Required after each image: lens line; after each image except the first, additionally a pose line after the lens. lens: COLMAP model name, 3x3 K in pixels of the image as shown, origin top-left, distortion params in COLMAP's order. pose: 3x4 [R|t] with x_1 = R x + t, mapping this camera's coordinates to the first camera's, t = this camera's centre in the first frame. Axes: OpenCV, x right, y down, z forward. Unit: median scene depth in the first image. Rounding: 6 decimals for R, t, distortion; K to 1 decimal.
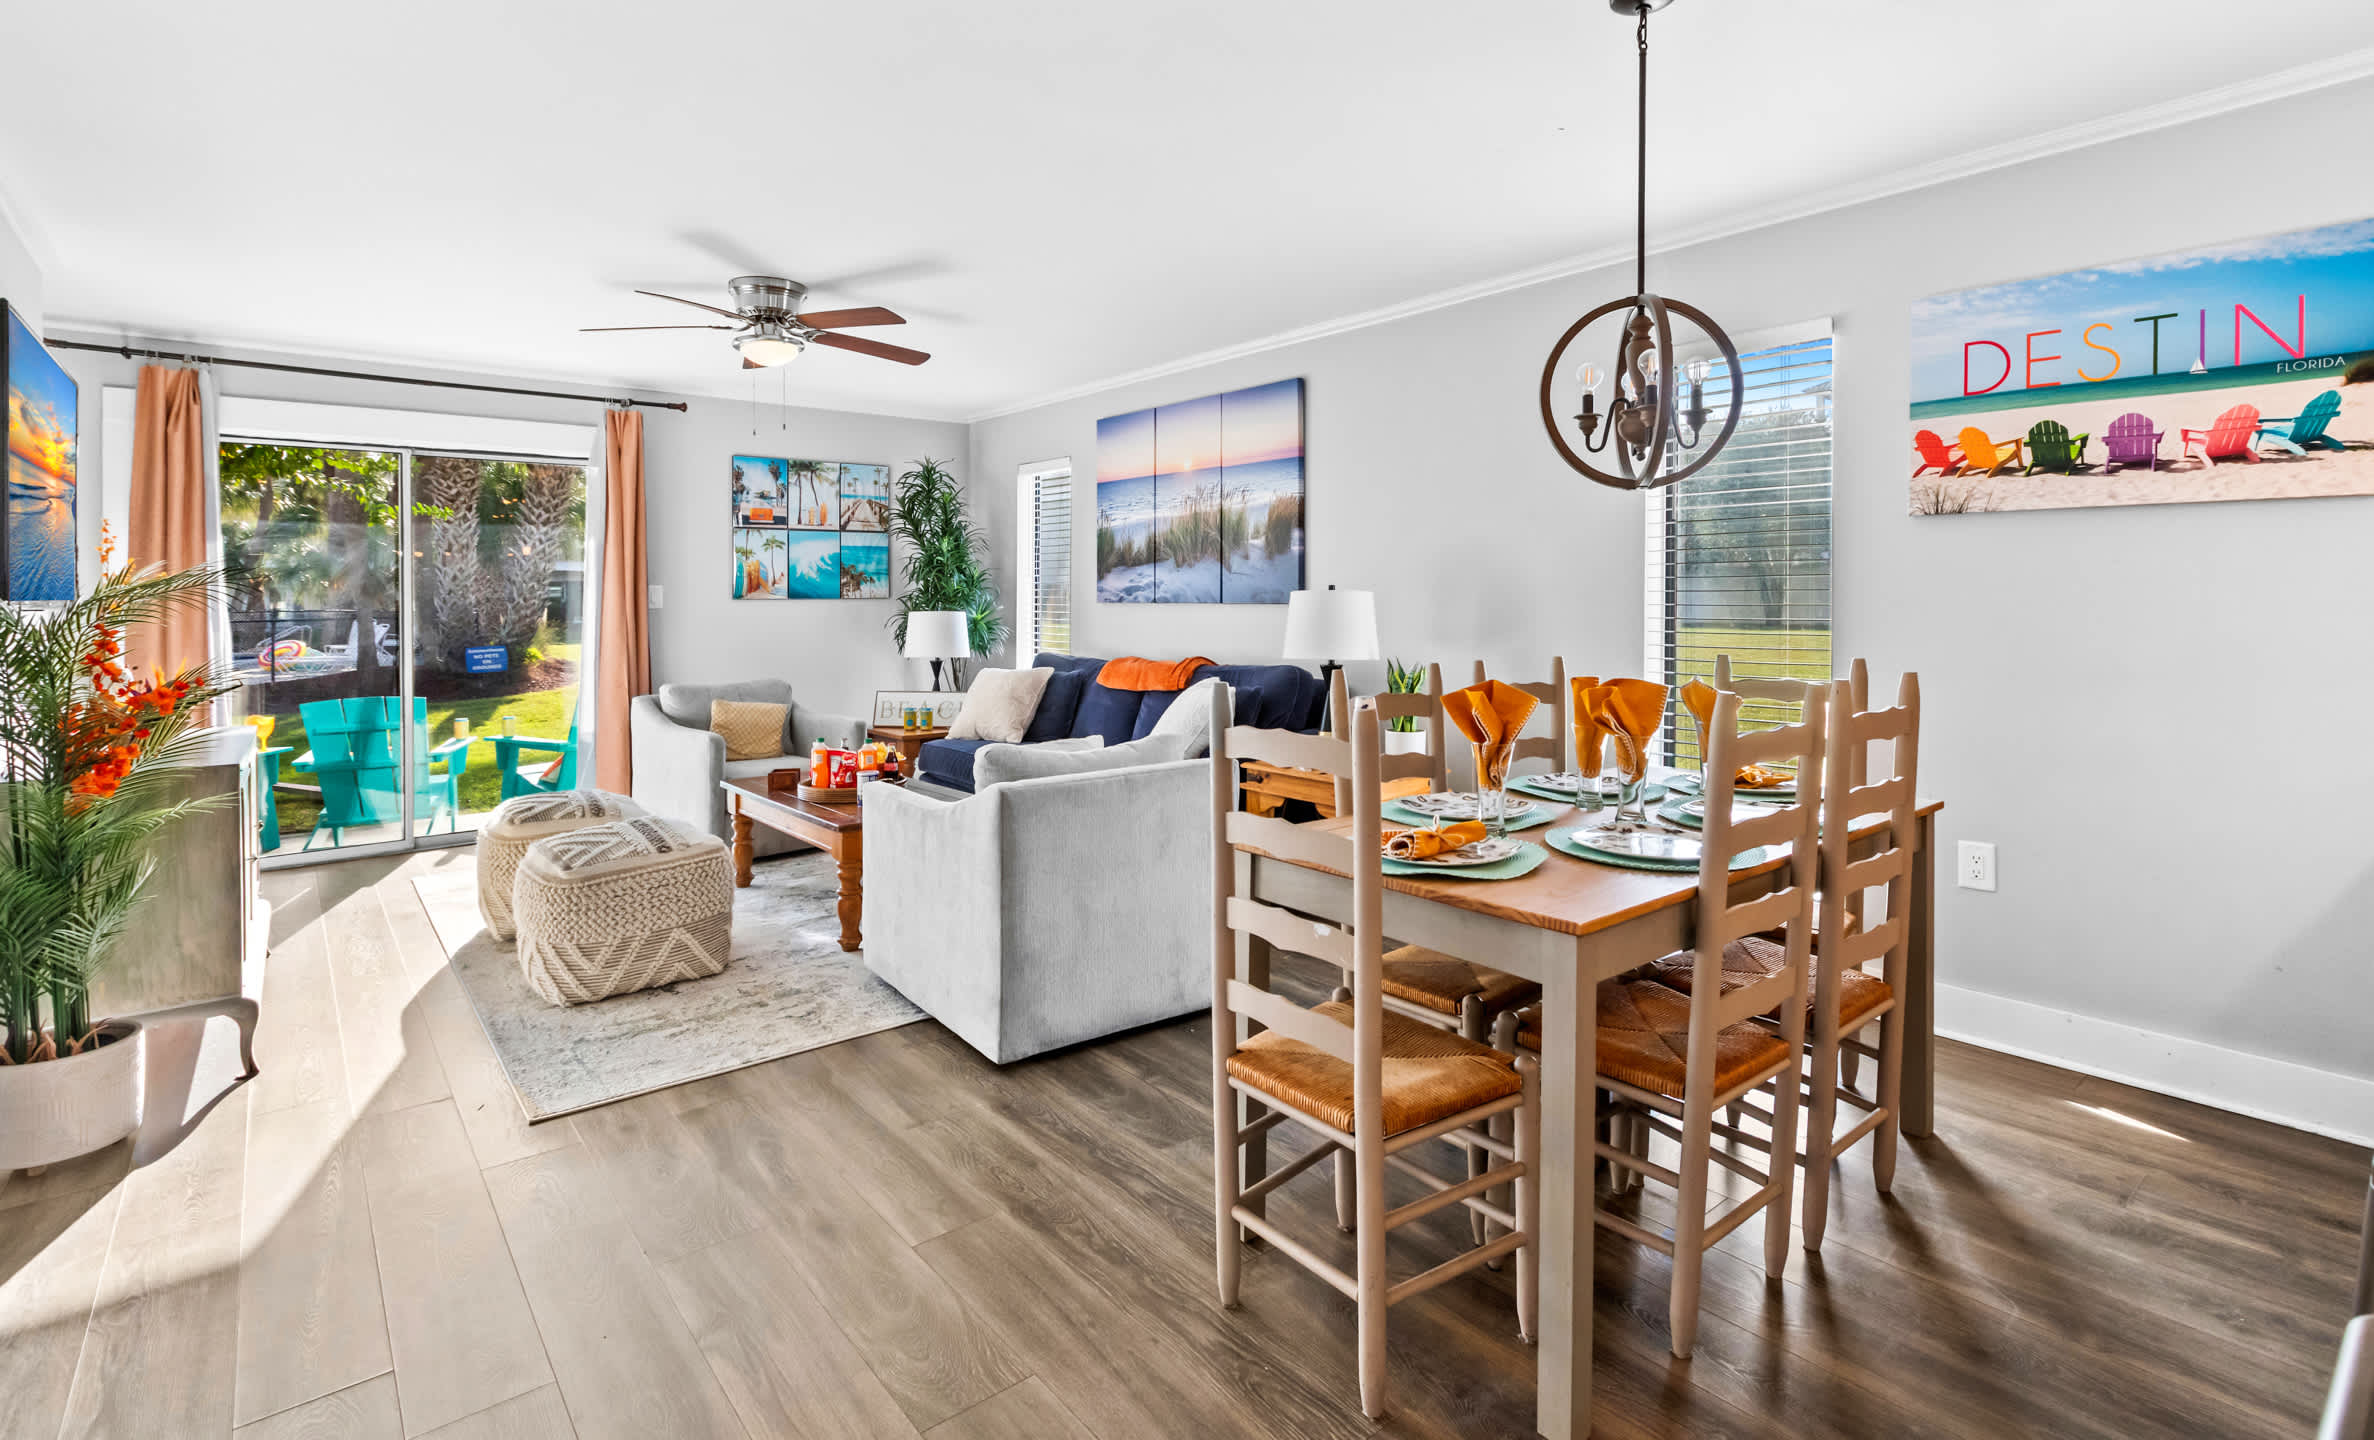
lens RADIAL K [[1097.2, 0, 1218.3], [0, 1097.2, 593.0], [0, 0, 1]] dist [-0.000649, 0.003560]
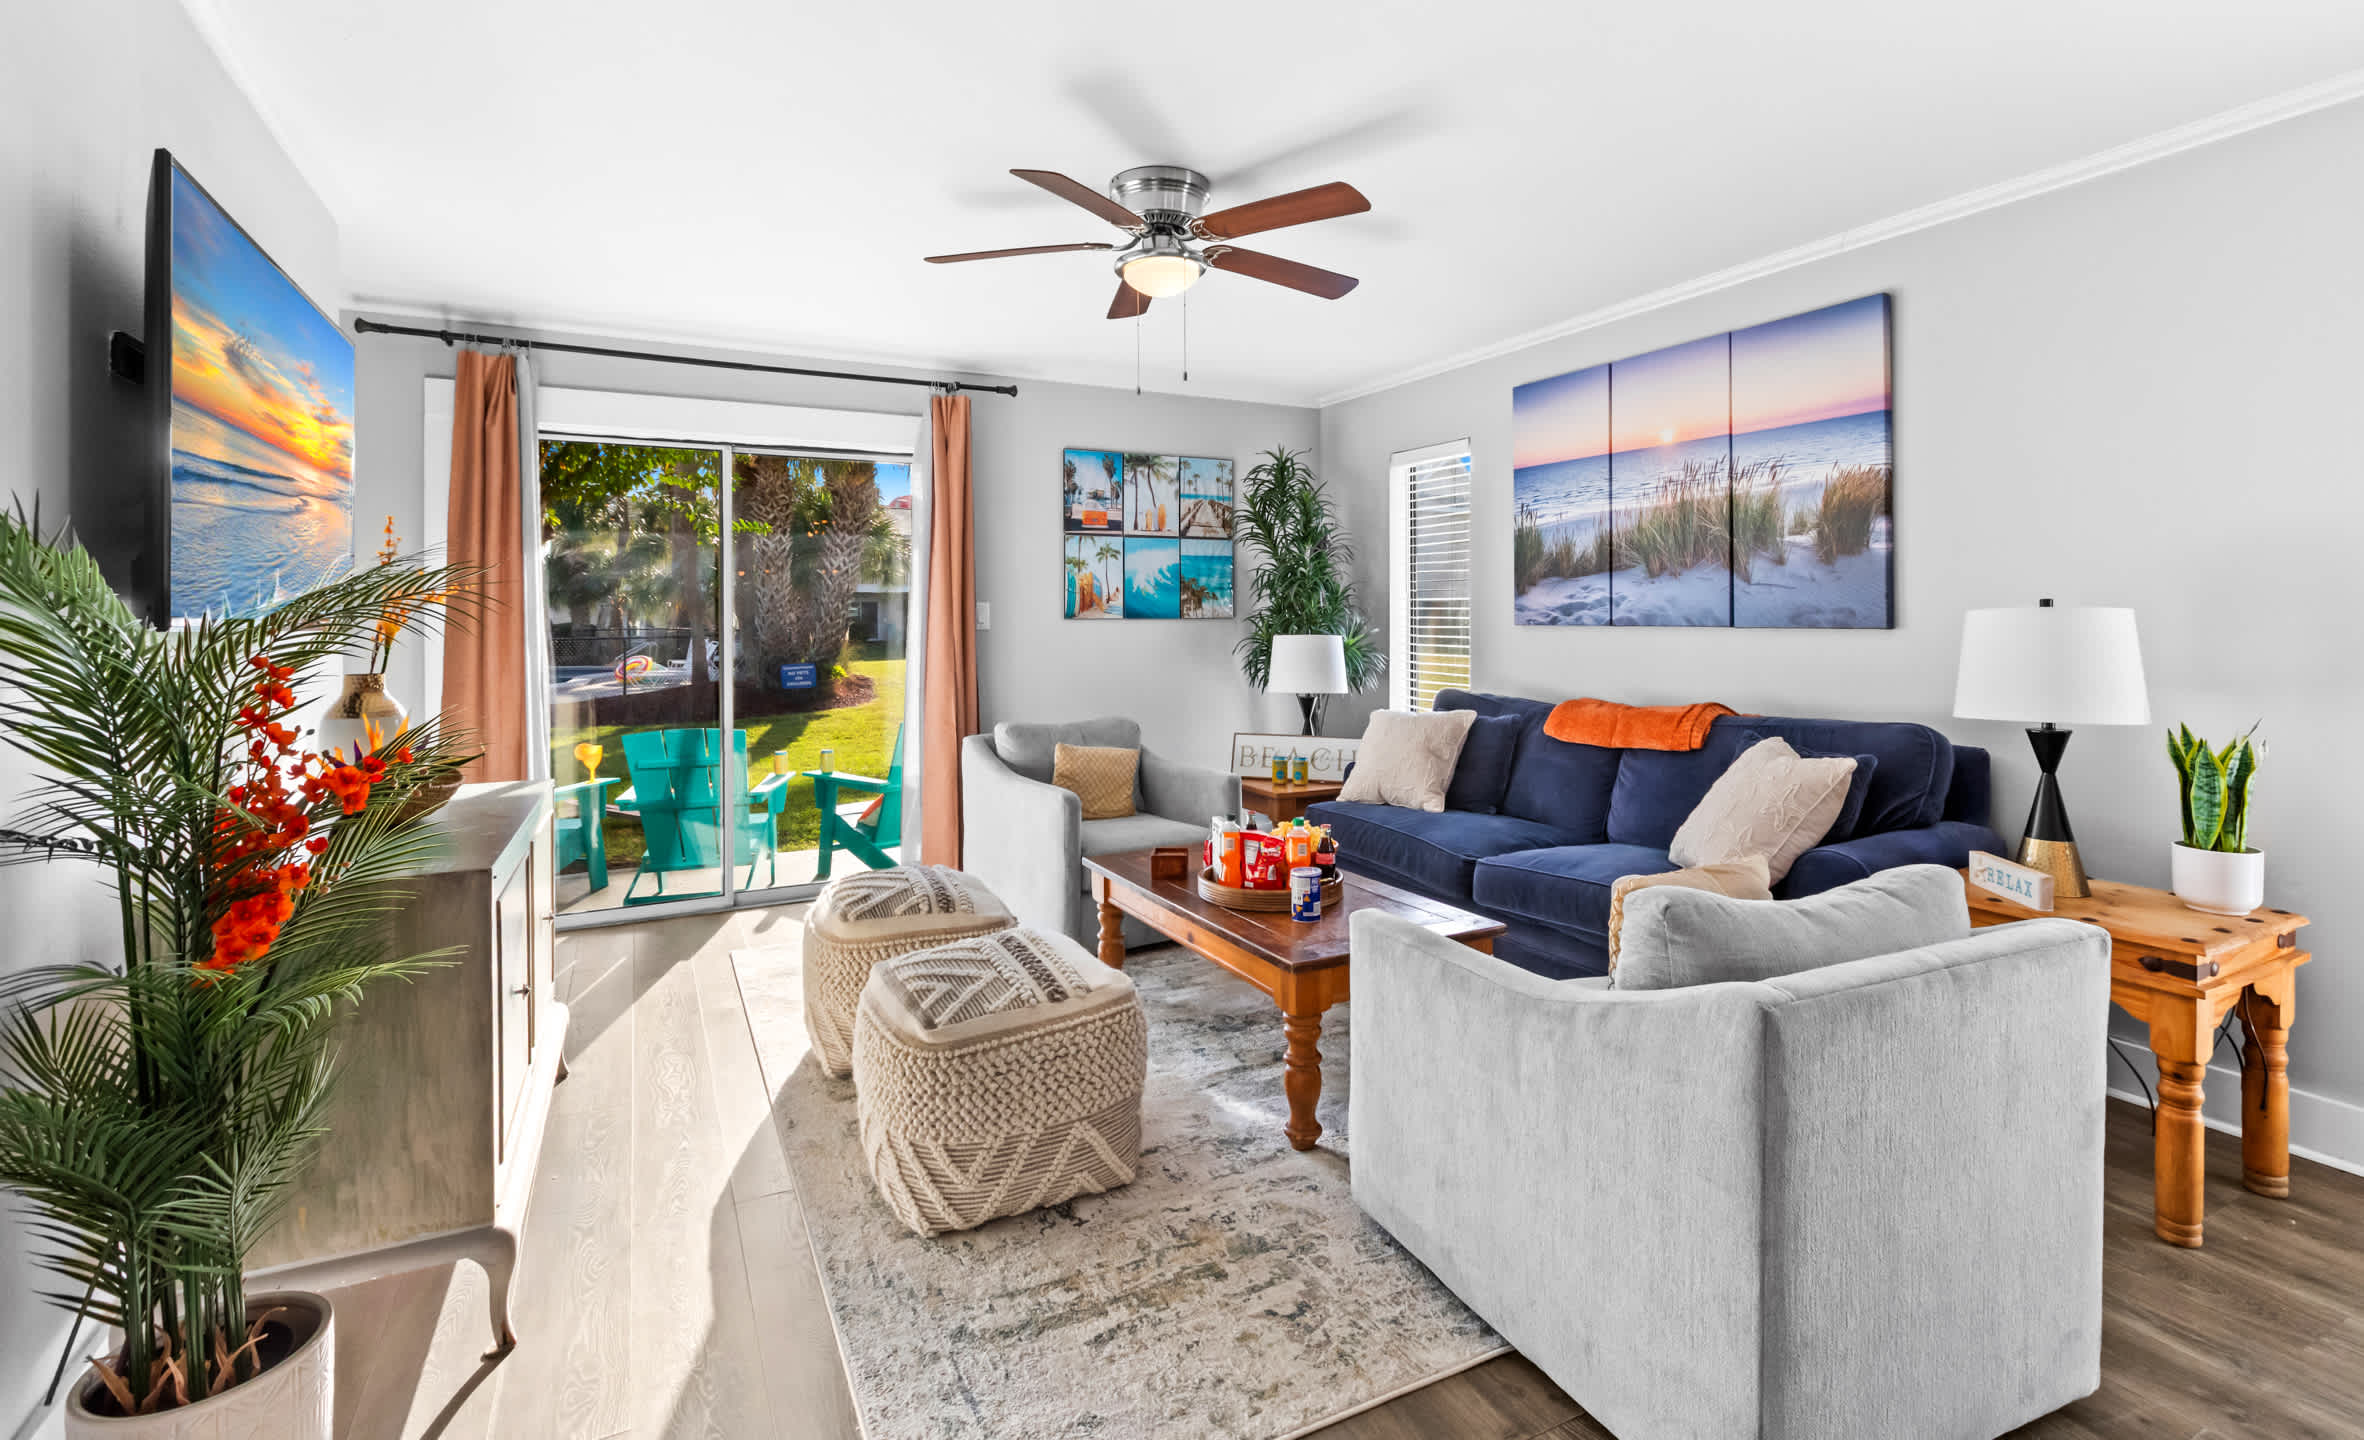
lens RADIAL K [[1092.6, 0, 1214.0], [0, 1092.6, 623.3], [0, 0, 1]] dist [-0.000649, 0.003560]
pose [[0.975293, 0.003741, -0.220884, -0.174700], [-0.001736, 0.999956, 0.009270, 0.001252], [0.220909, -0.008658, 0.975256, 0.247163]]
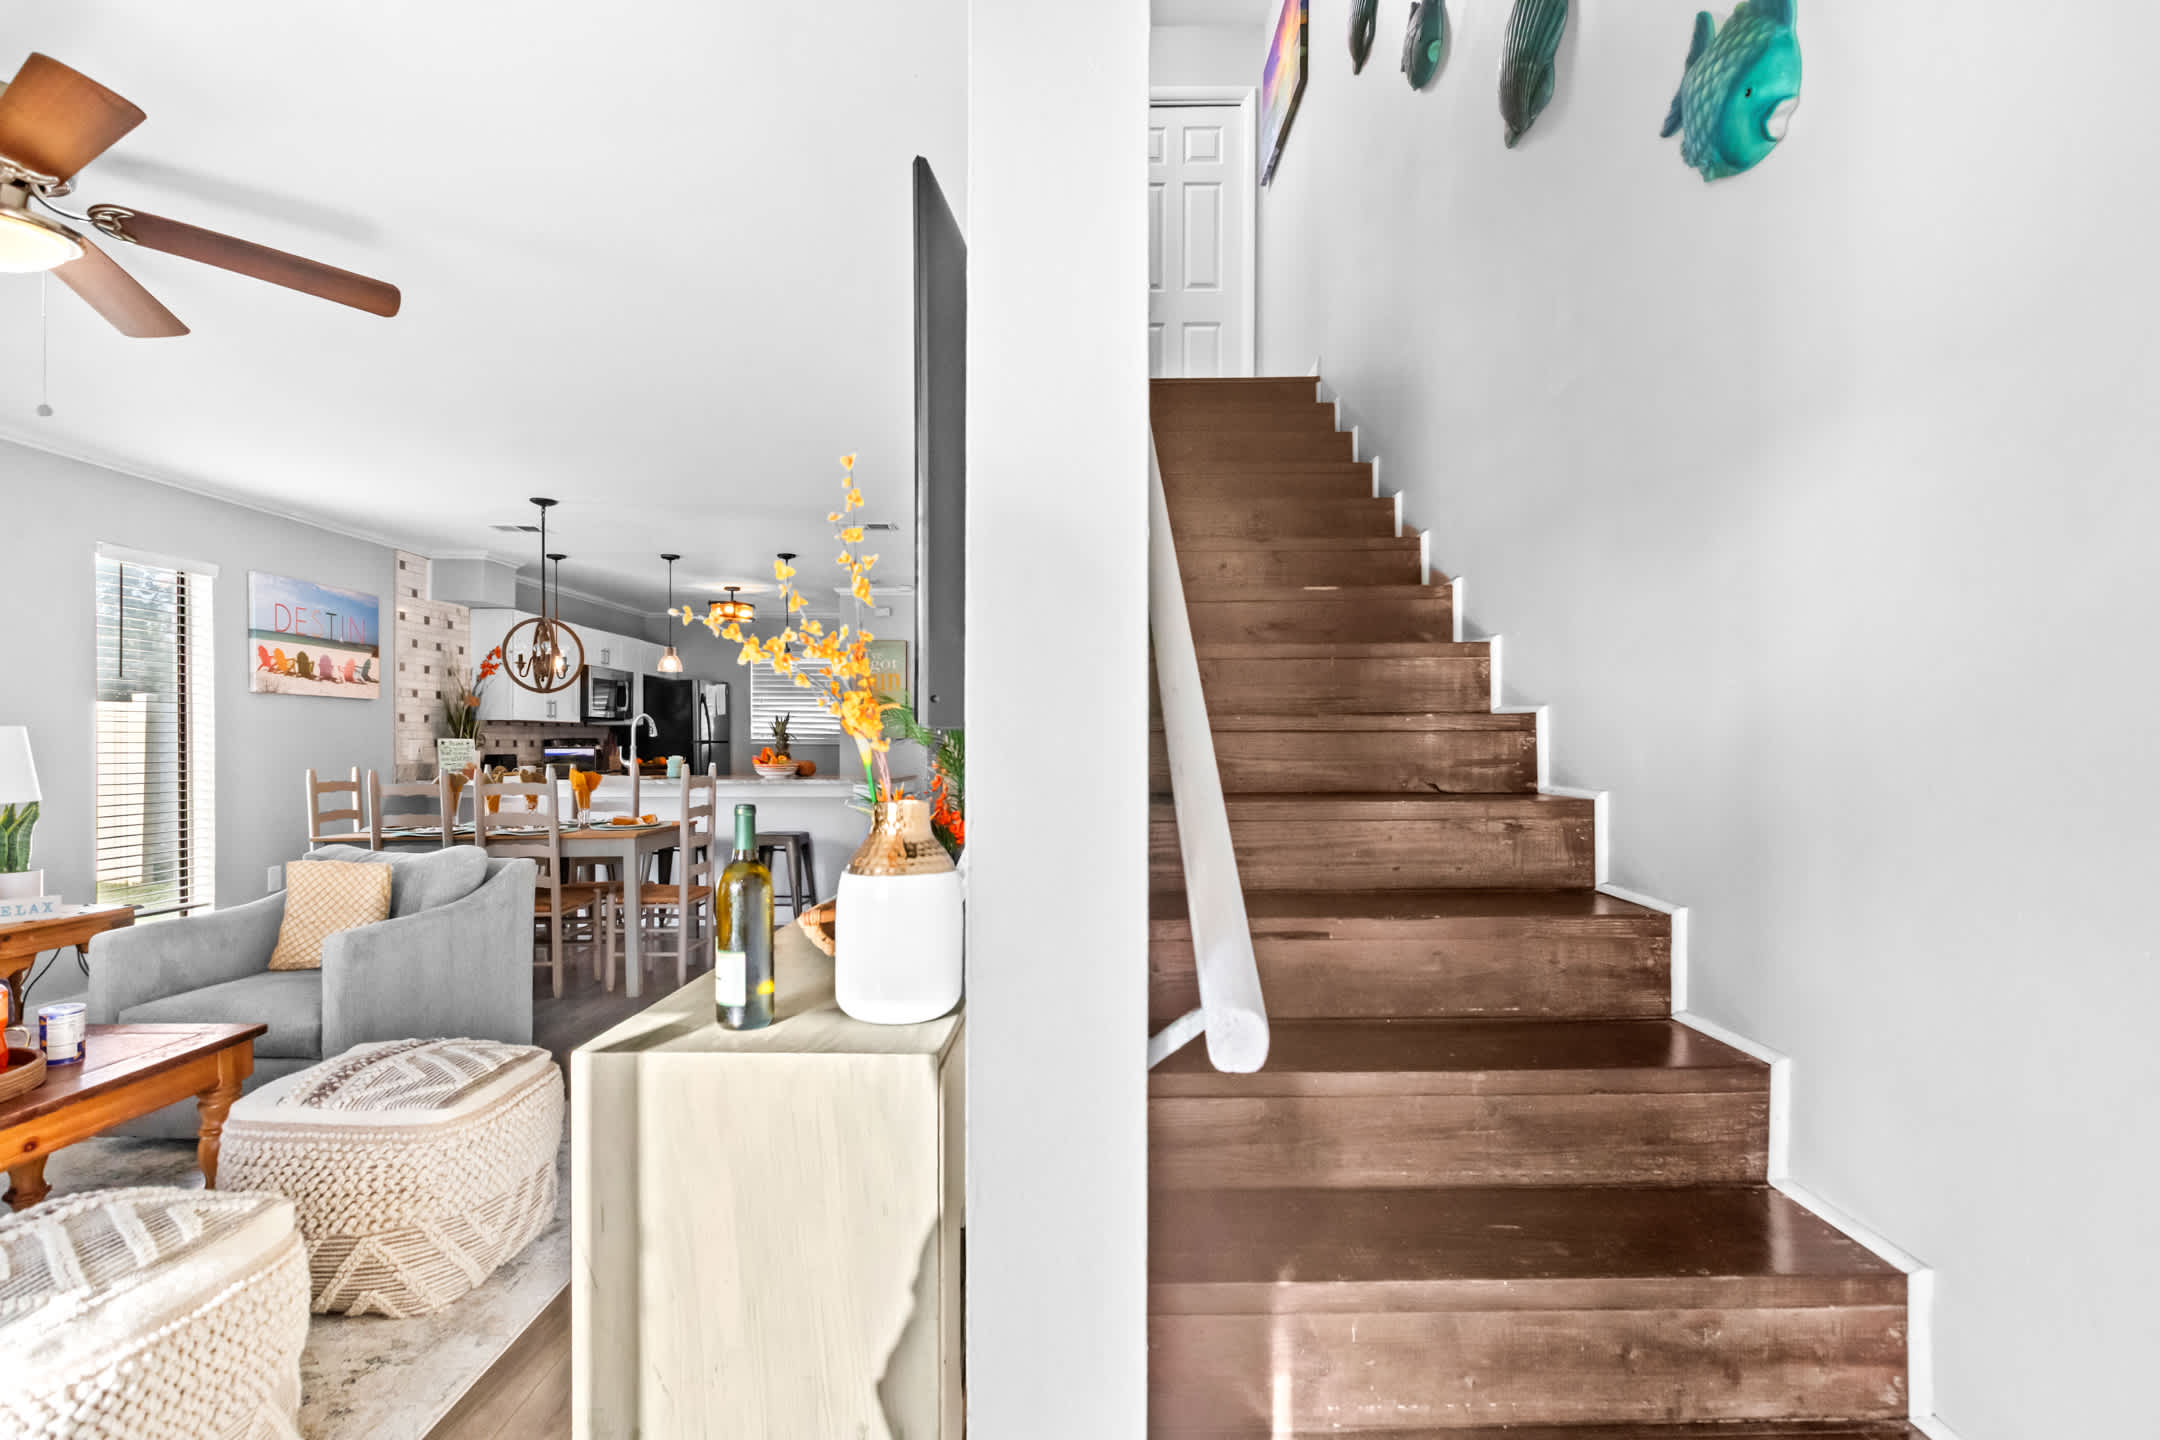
lens RADIAL K [[1002.6, 0, 1074.0], [0, 1002.6, 738.9], [0, 0, 1]] dist [0.003755, -0.002090]
pose [[-0.748547, 0.006086, 0.663054, -0.894645], [0.003488, 0.999980, -0.005241, 0.012103], [-0.663073, -0.001610, -0.748553, 0.825250]]
